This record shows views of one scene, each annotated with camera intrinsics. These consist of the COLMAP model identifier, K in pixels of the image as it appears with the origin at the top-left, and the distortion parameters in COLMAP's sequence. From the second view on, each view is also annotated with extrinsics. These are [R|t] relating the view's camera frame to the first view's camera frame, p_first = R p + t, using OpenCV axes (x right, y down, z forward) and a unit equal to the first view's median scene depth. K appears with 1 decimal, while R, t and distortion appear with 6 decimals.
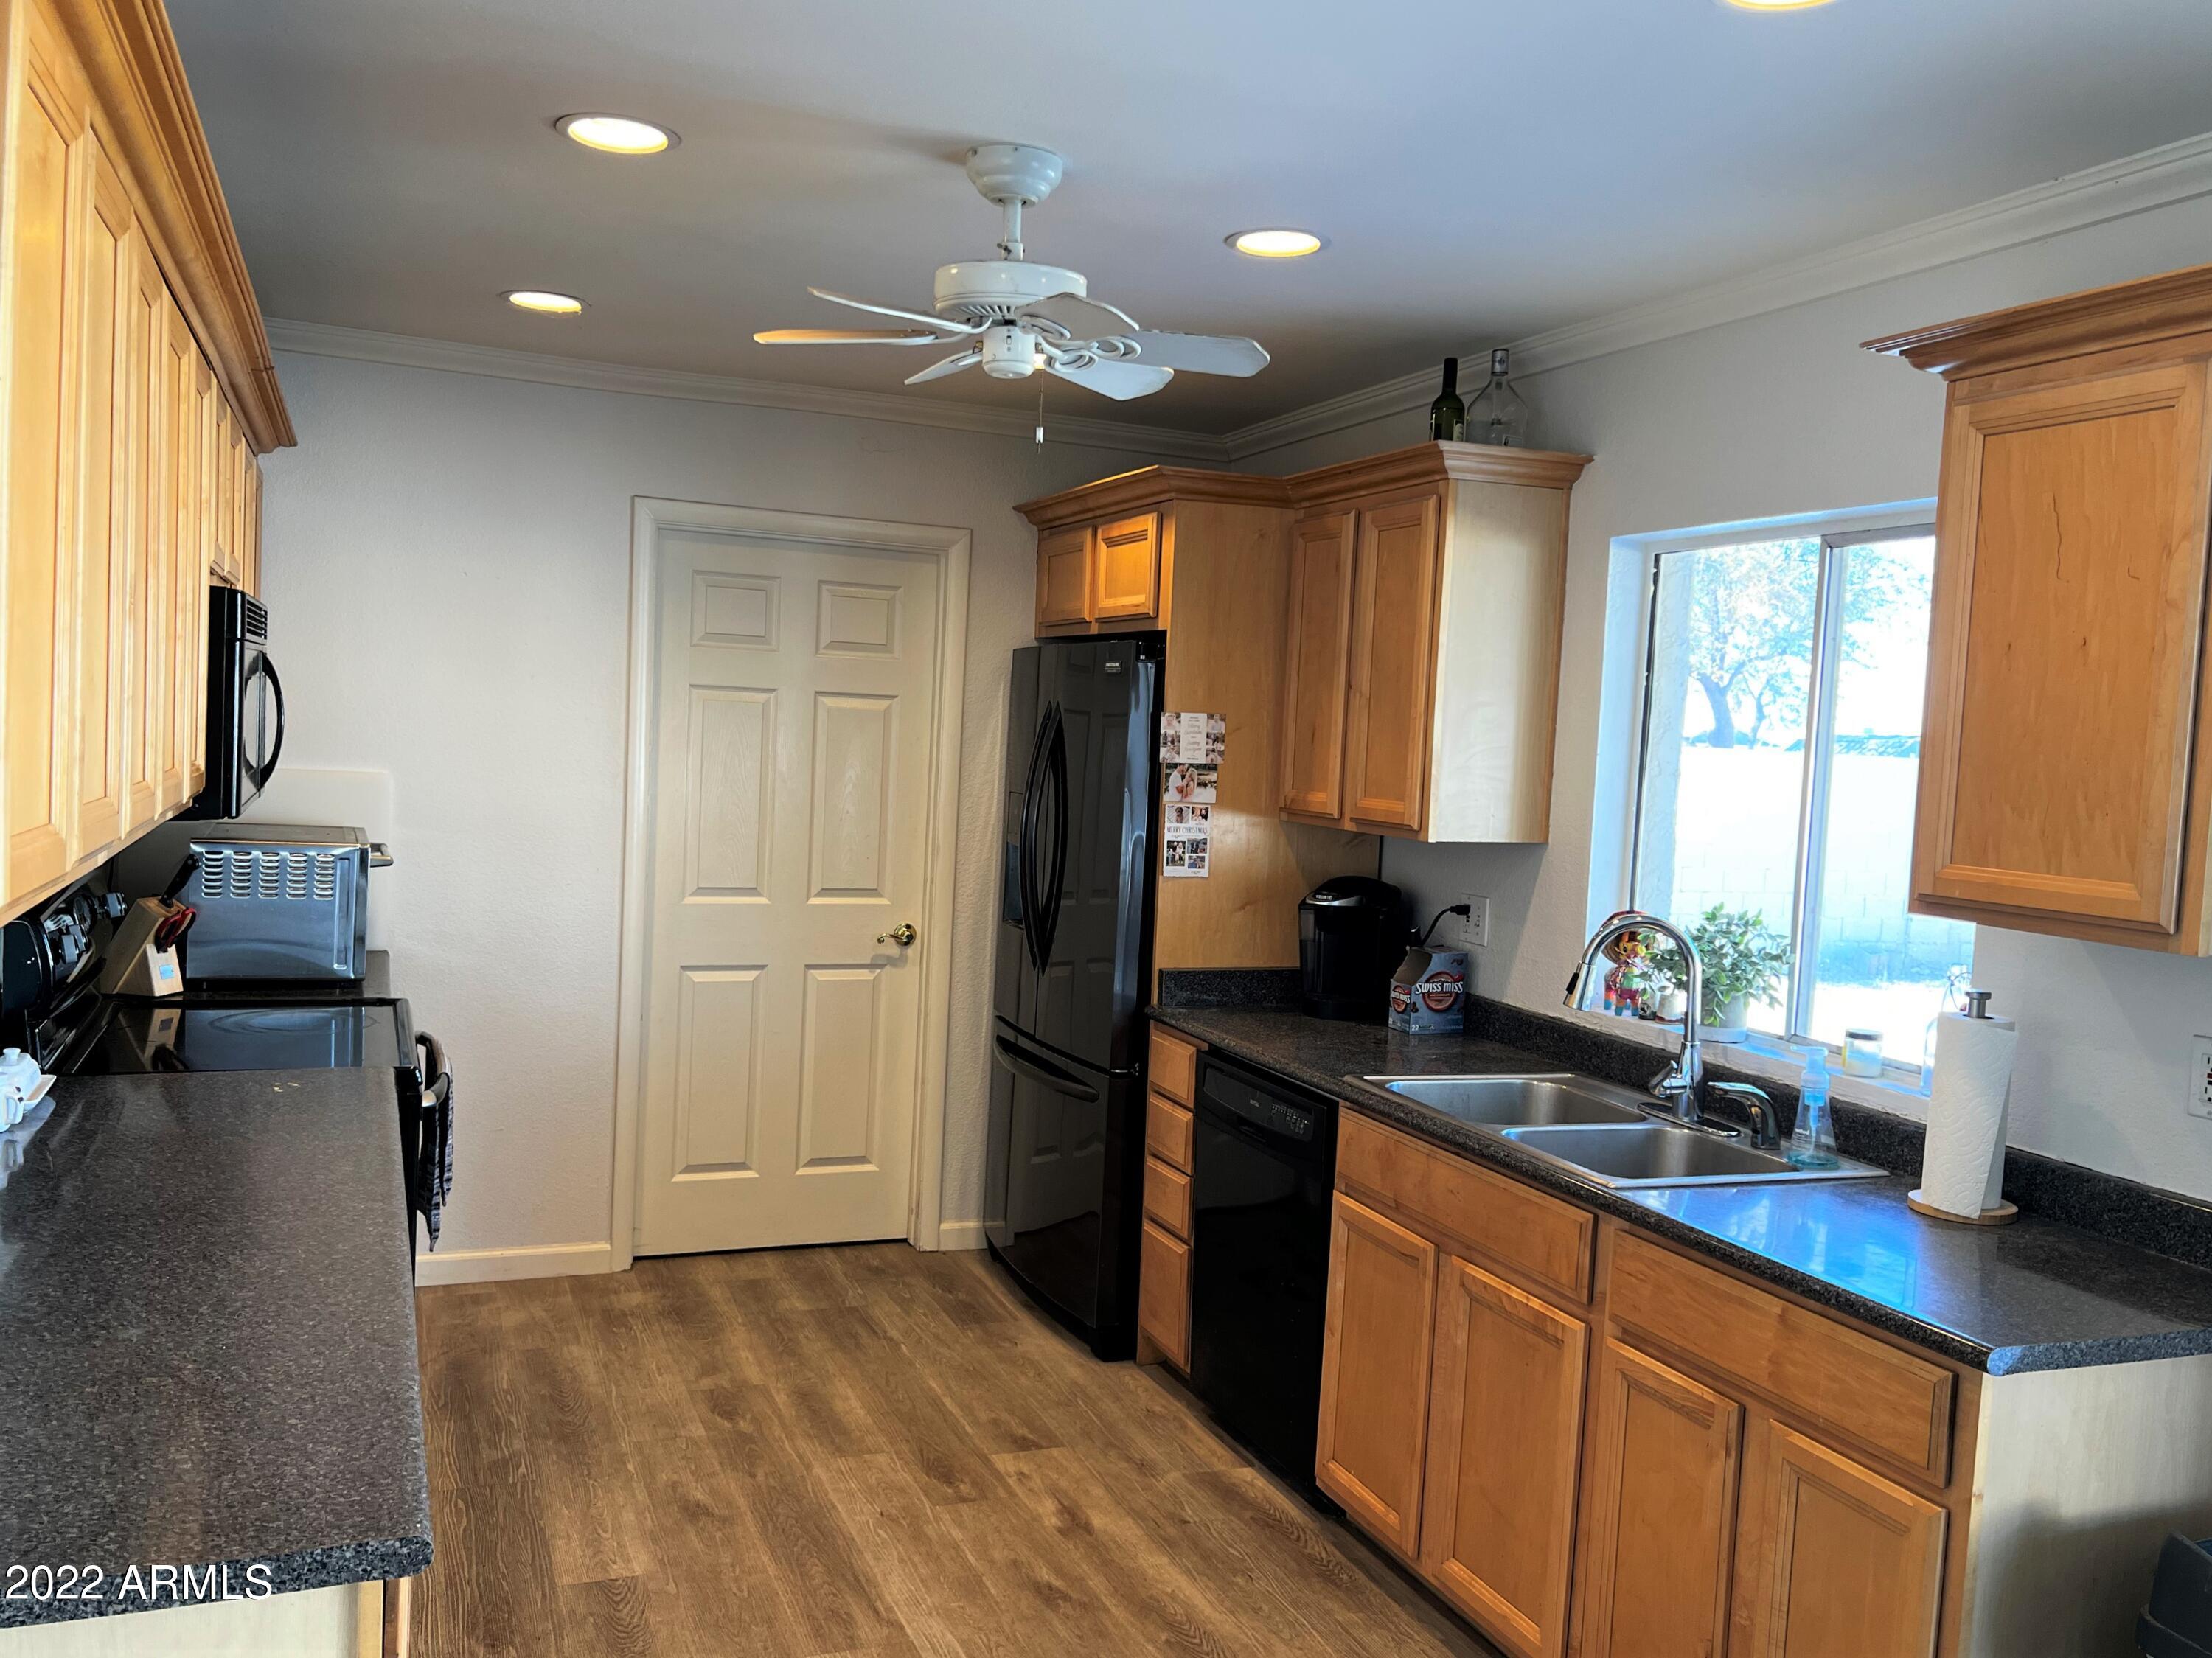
lens RADIAL K [[1799.5, 0, 1106.3], [0, 1799.5, 832.3], [0, 0, 1]] dist [0.097580, -0.156481]
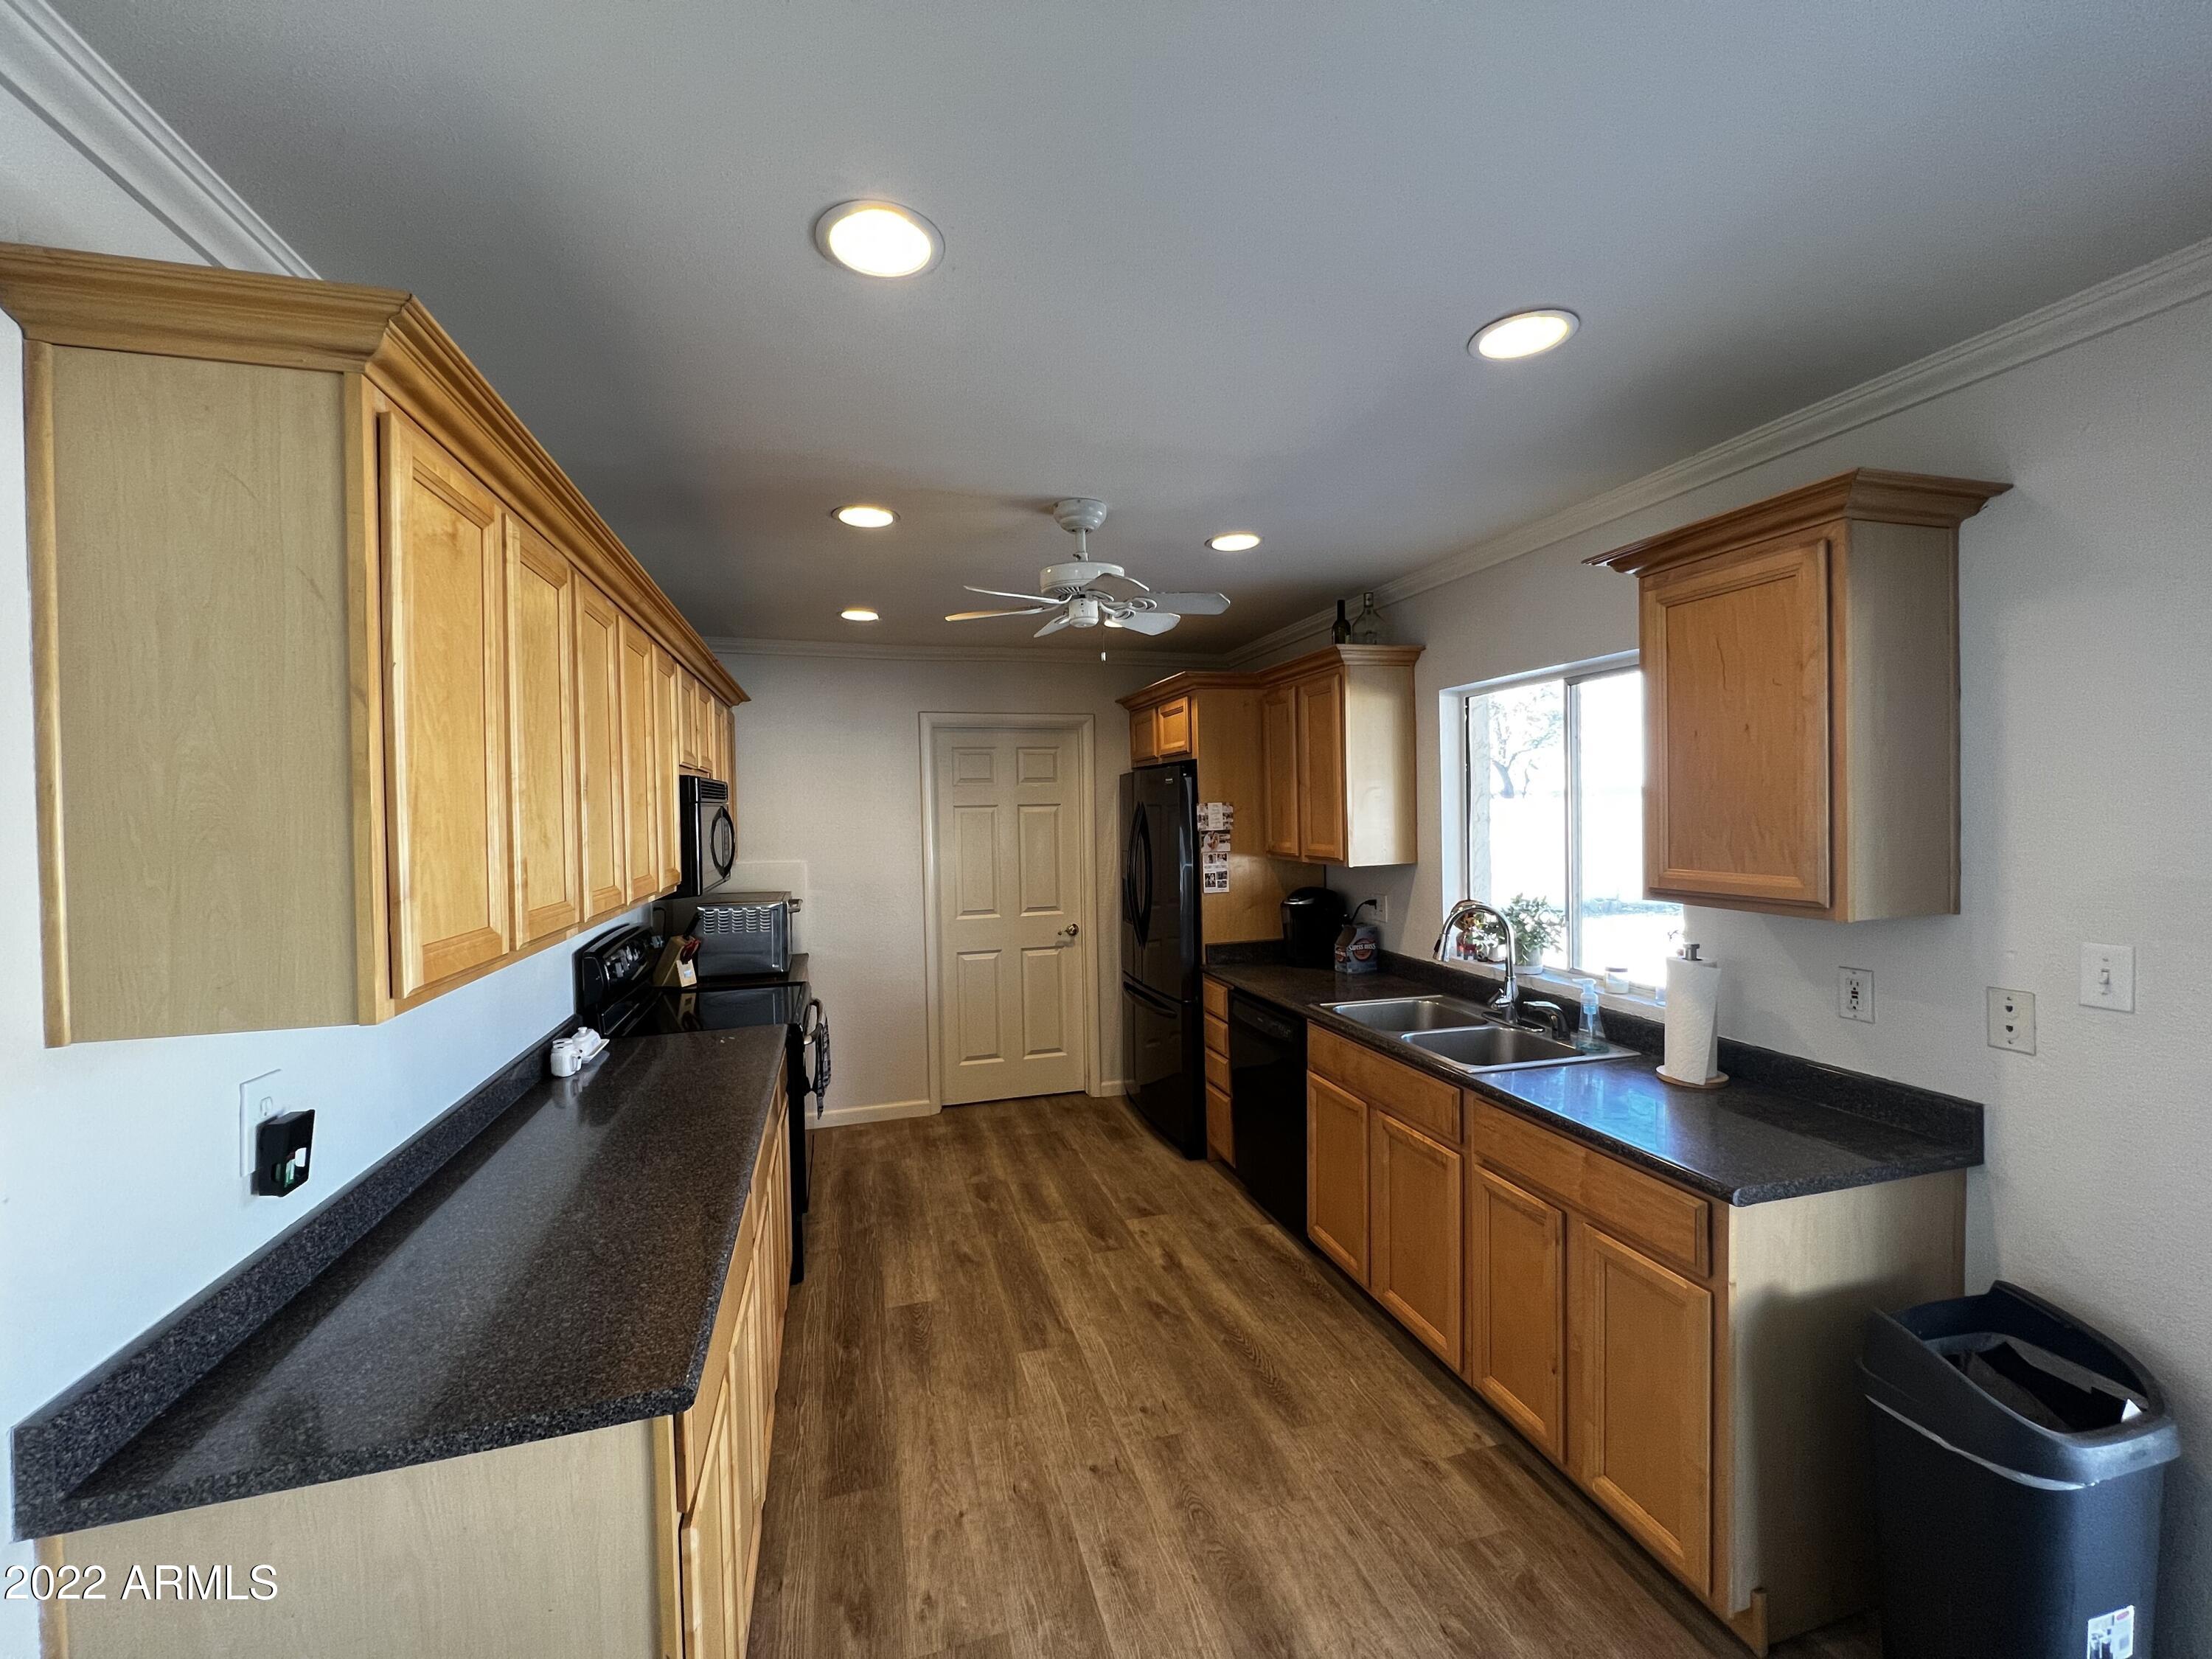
lens RADIAL K [[885.5, 0, 1100.2], [0, 885.5, 824.1], [0, 0, 1]] dist [0.002090, 0.000325]
pose [[0.992181, -0.066408, -0.105677, 0.031115], [0.061753, 0.996997, -0.046728, -0.011447], [0.108463, 0.039837, 0.993302, 0.107490]]
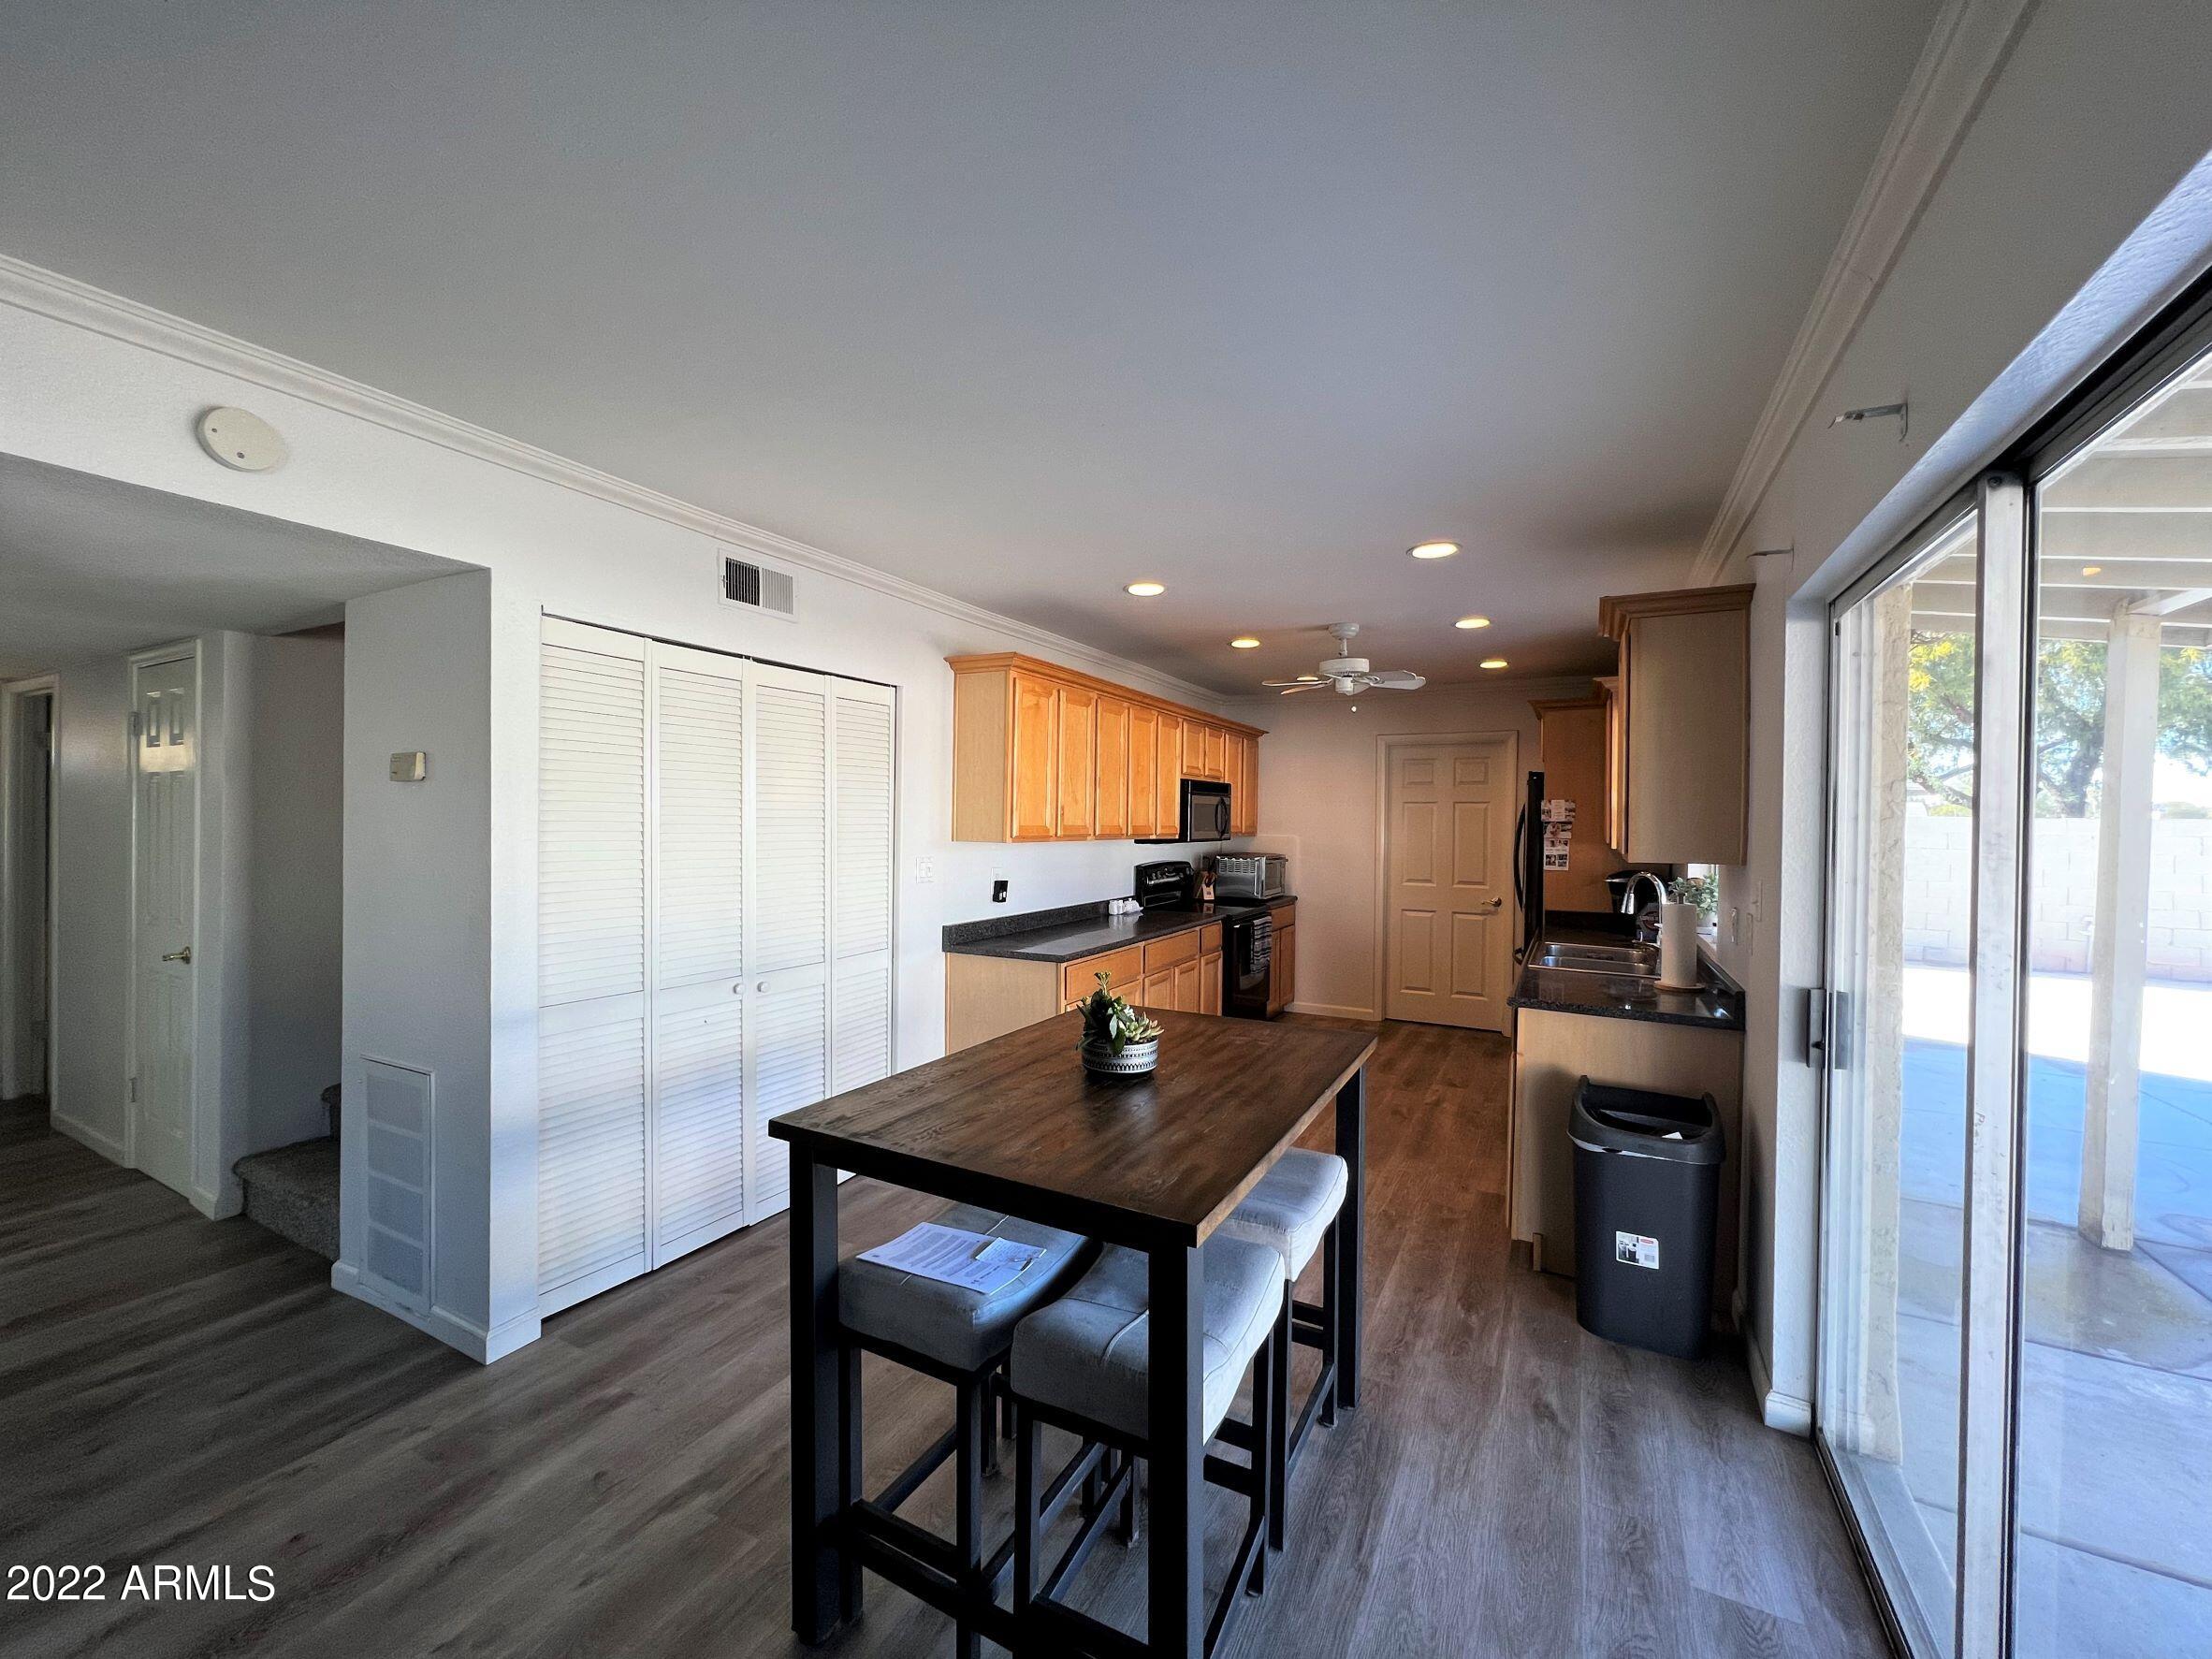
lens RADIAL K [[885.5, 0, 1100.2], [0, 885.5, 824.1], [0, 0, 1]] dist [0.002090, 0.000325]
pose [[0.637975, -0.037064, -0.769165, 0.645315], [-0.026377, 0.997203, -0.069930, 0.071397], [0.769605, 0.064902, 0.635213, -0.216503]]
